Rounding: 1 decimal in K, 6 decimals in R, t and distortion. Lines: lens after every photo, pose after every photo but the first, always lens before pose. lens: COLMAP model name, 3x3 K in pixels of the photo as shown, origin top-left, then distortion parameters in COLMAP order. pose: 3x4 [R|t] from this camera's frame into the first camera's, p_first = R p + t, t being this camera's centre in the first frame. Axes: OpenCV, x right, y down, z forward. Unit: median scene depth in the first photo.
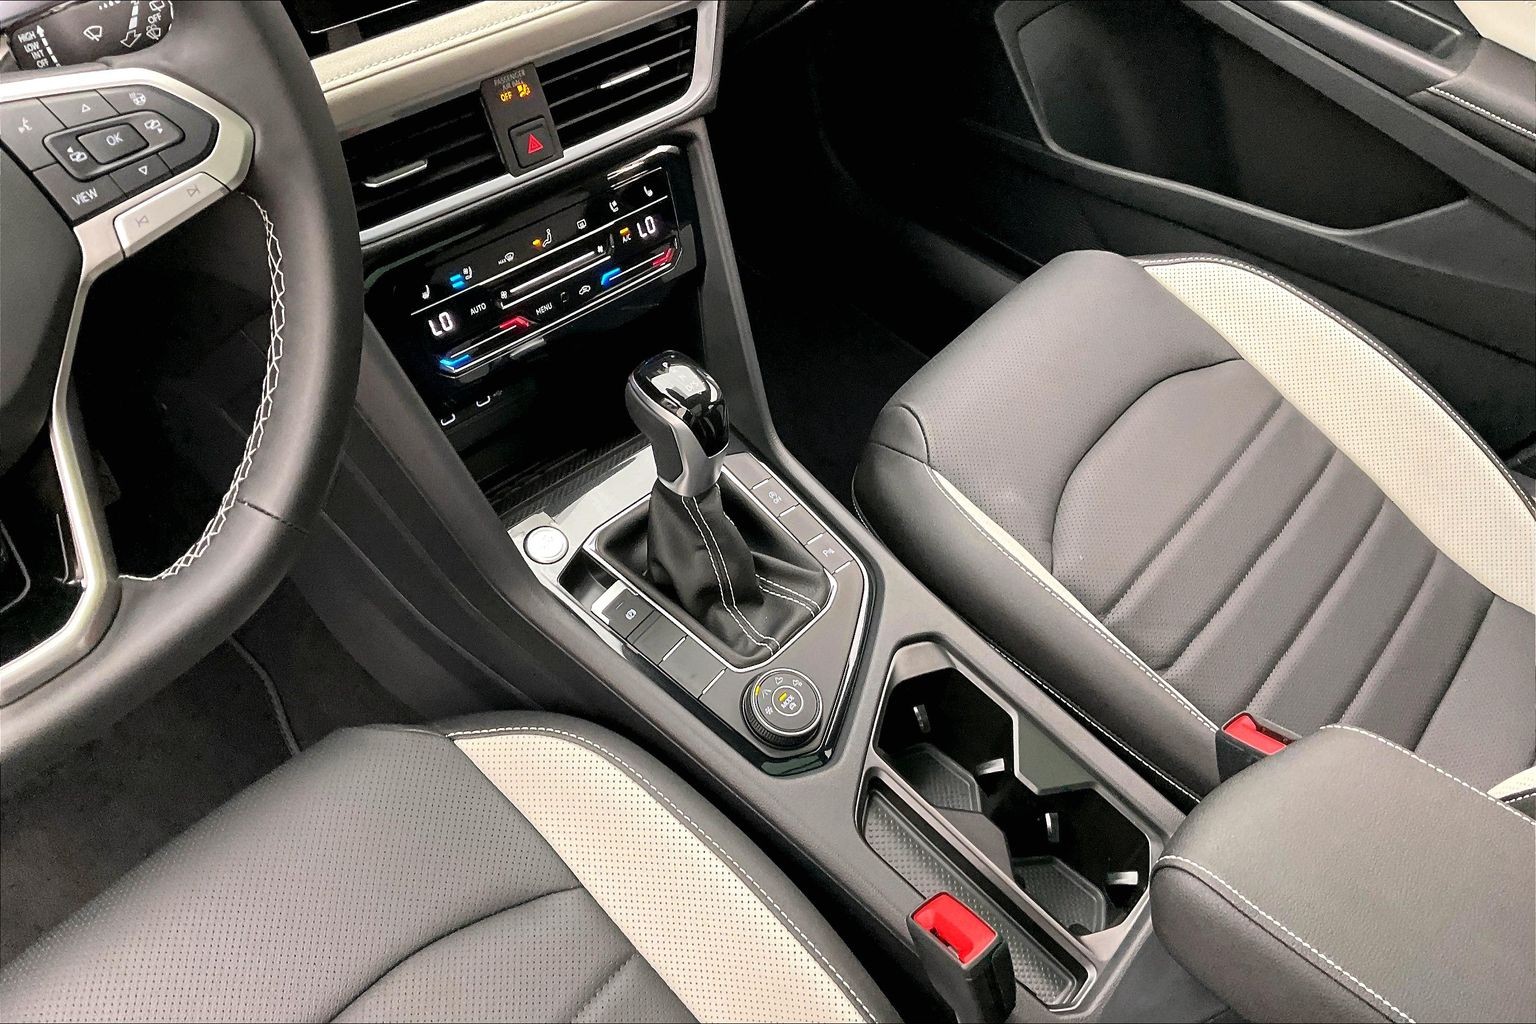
lens RADIAL K [[1256.0, 0, 764.3], [0, 1256.0, 533.5], [0, 0, 1]] dist [0.085904, -0.159442]
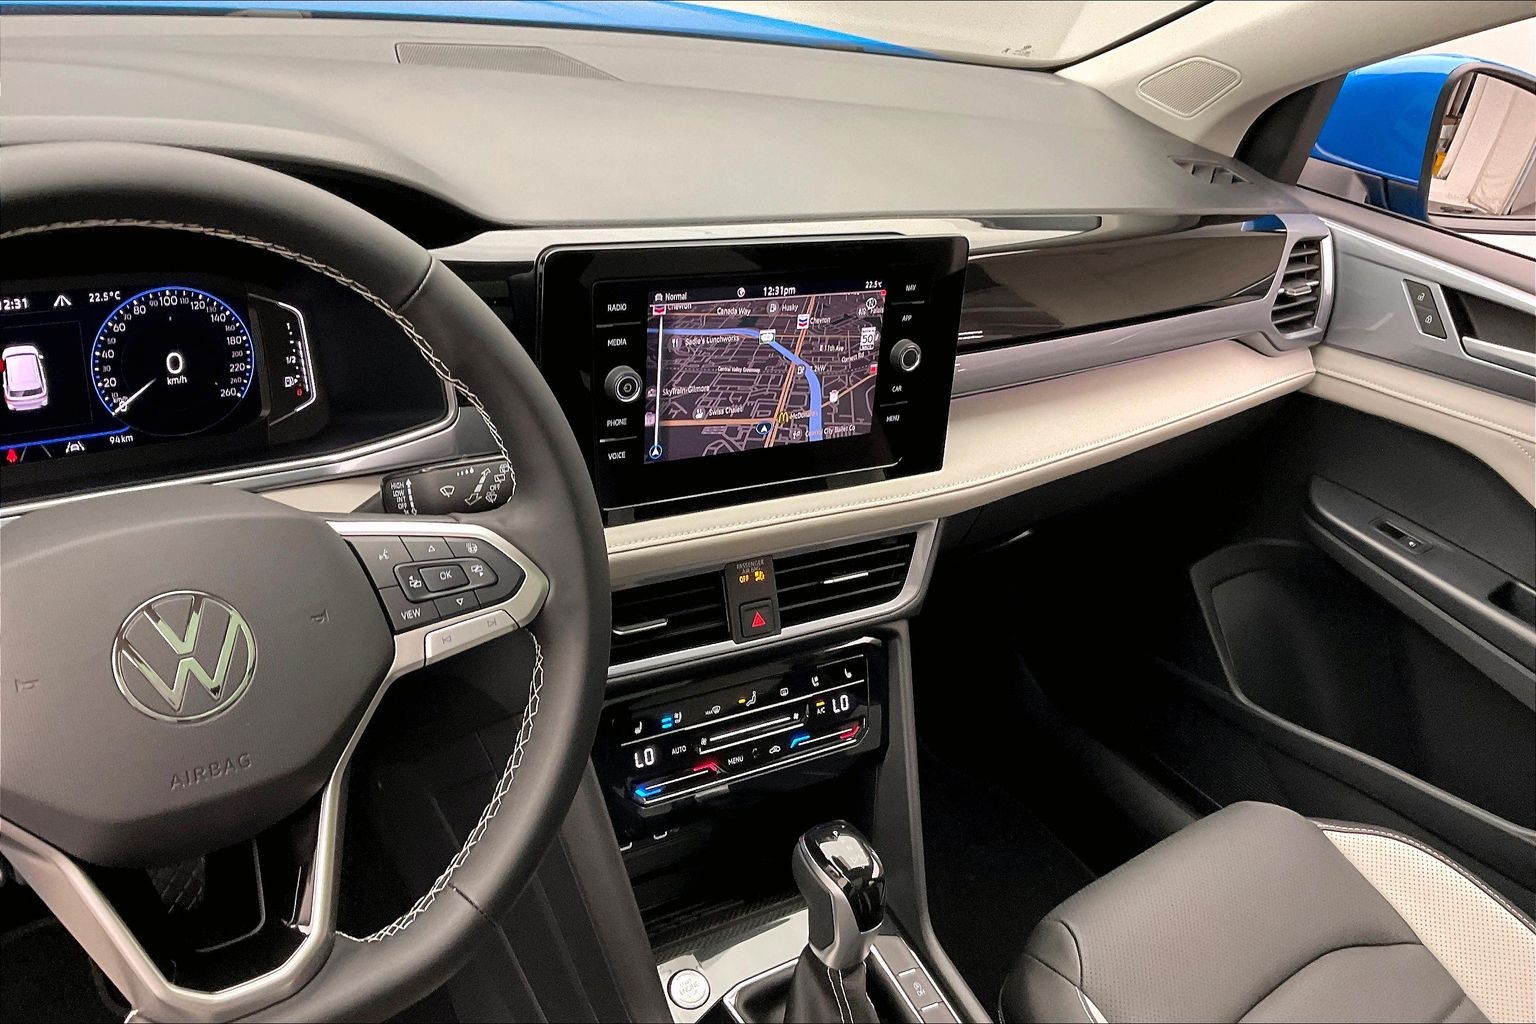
lens RADIAL K [[1256.0, 0, 754.4], [0, 1256.0, 504.4], [0, 0, 1]] dist [0.085904, -0.159442]
pose [[0.973221, 0.146975, -0.176745, 0.002501], [-0.202885, 0.910675, -0.359874, 0.010861], [0.108065, 0.386096, 0.916107, -0.092331]]
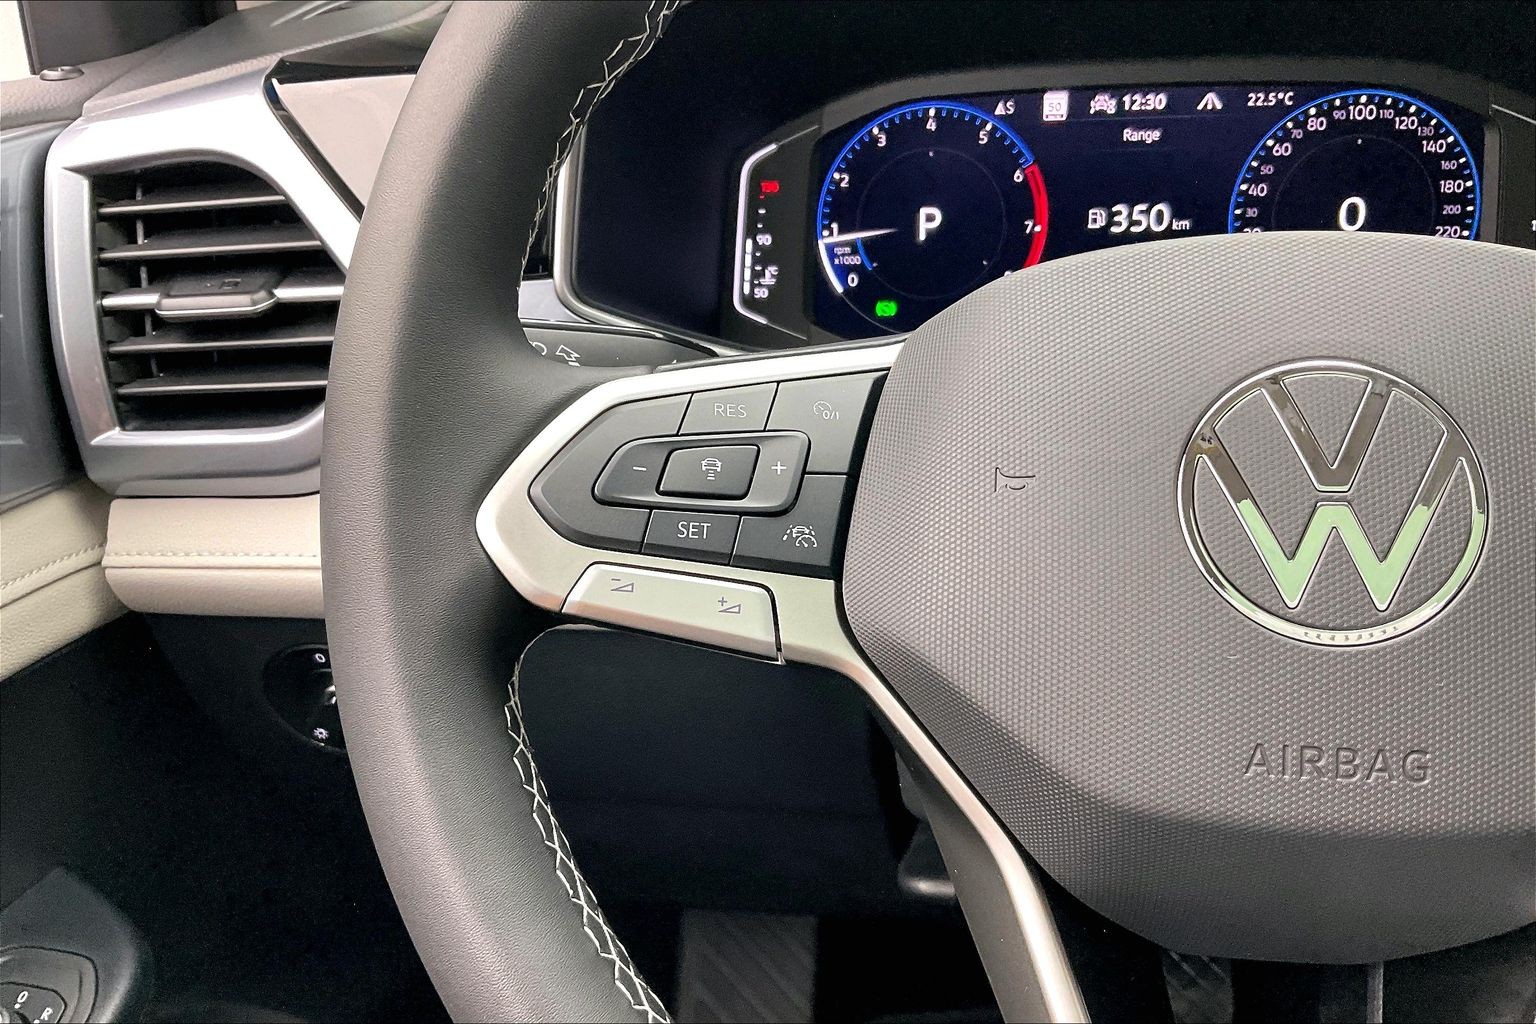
lens RADIAL K [[1256.0, 0, 764.6], [0, 1256.0, 518.1], [0, 0, 1]] dist [0.085904, -0.159442]
pose [[0.507718, 0.229558, -0.830377, -0.202350], [-0.579460, 0.804246, -0.131966, 0.024933], [0.637533, 0.548172, 0.541349, 0.255881]]
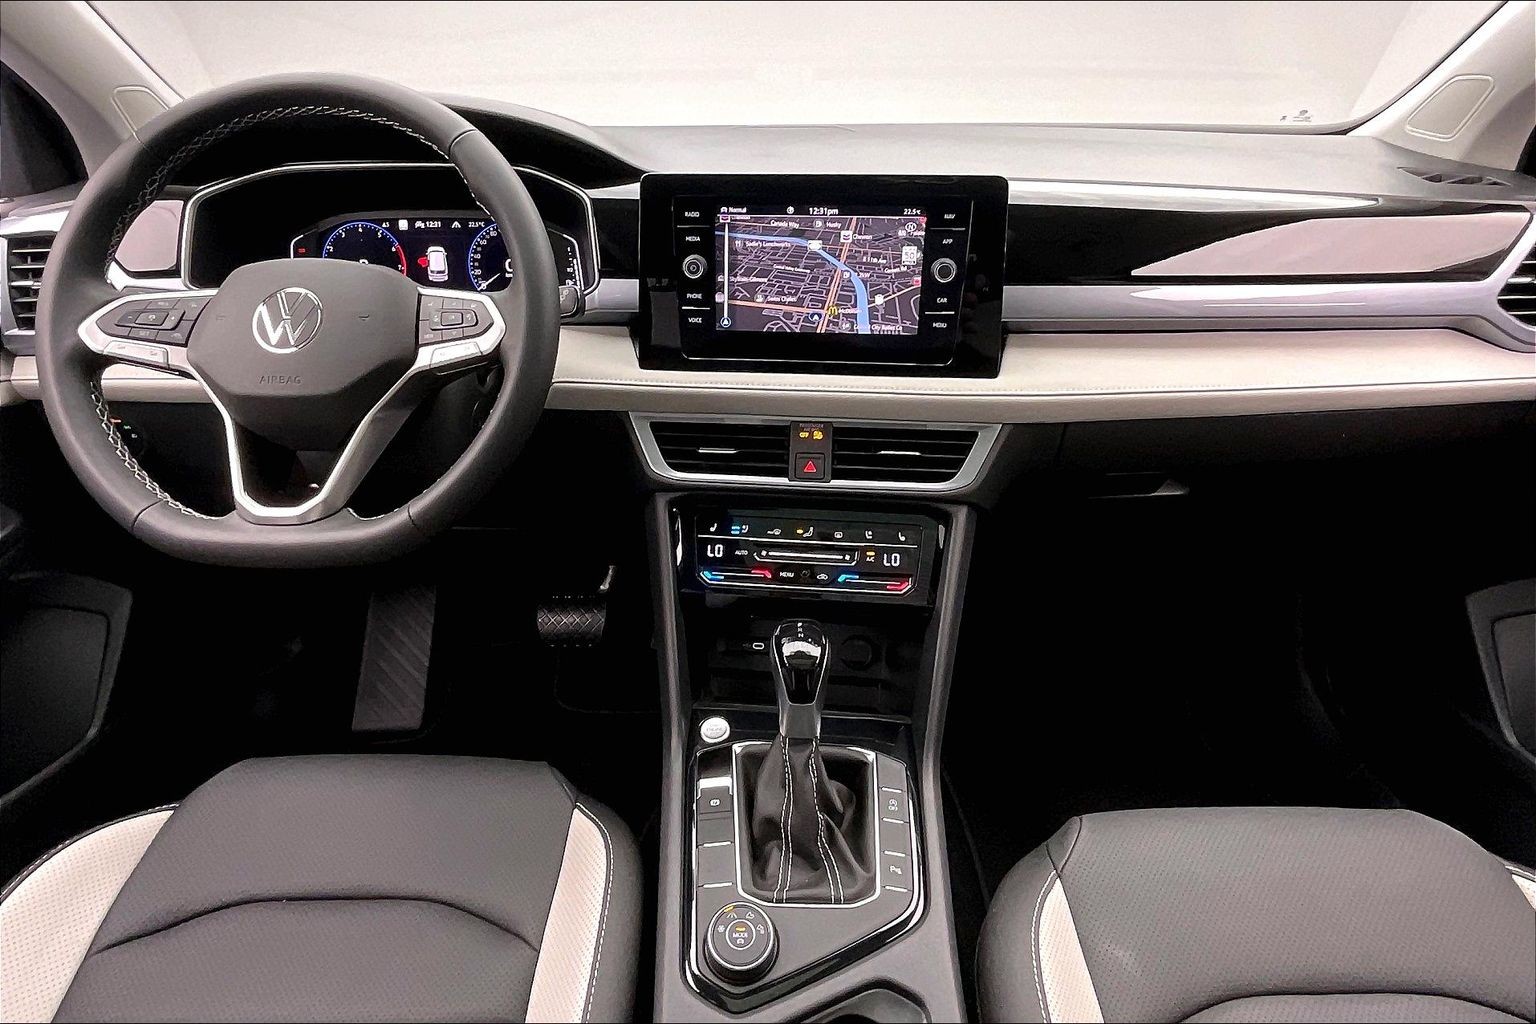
lens RADIAL K [[829.1, 0, 768.5], [0, 829.1, 447.9], [0, 0, 1]] dist [-0.013941, 0.004847]
pose [[0.625899, 0.187284, -0.757083, 0.525784], [-0.544254, 0.800176, -0.252003, -0.044652], [0.558604, 0.569774, 0.602760, 0.343991]]
